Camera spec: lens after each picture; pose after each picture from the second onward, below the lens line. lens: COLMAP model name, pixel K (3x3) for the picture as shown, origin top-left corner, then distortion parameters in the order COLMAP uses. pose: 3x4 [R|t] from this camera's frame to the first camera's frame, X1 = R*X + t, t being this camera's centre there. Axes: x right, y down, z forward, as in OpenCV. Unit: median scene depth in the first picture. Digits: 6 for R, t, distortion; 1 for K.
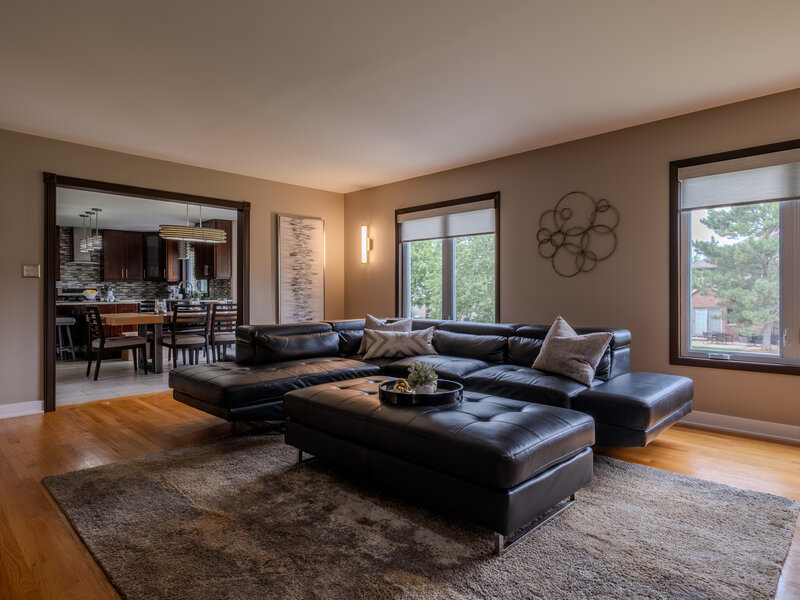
lens RADIAL K [[480.7, 0, 400.0], [0, 480.7, 300.0], [0, 0, 1]] dist [0.003740, 0.000967]
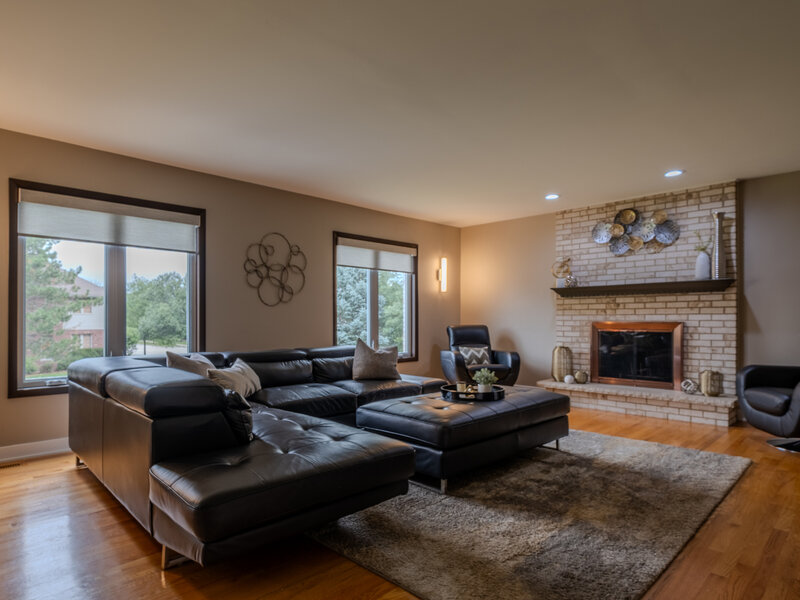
lens RADIAL K [[459.2, 0, 399.8], [0, 459.2, 317.8], [0, 0, 1]] dist [-0.001166, -0.000435]
pose [[0.018012, 0.011178, 0.999775, -0.740079], [0.021080, 0.999711, -0.011557, -0.002470], [-0.999616, 0.021283, 0.017771, 0.699803]]
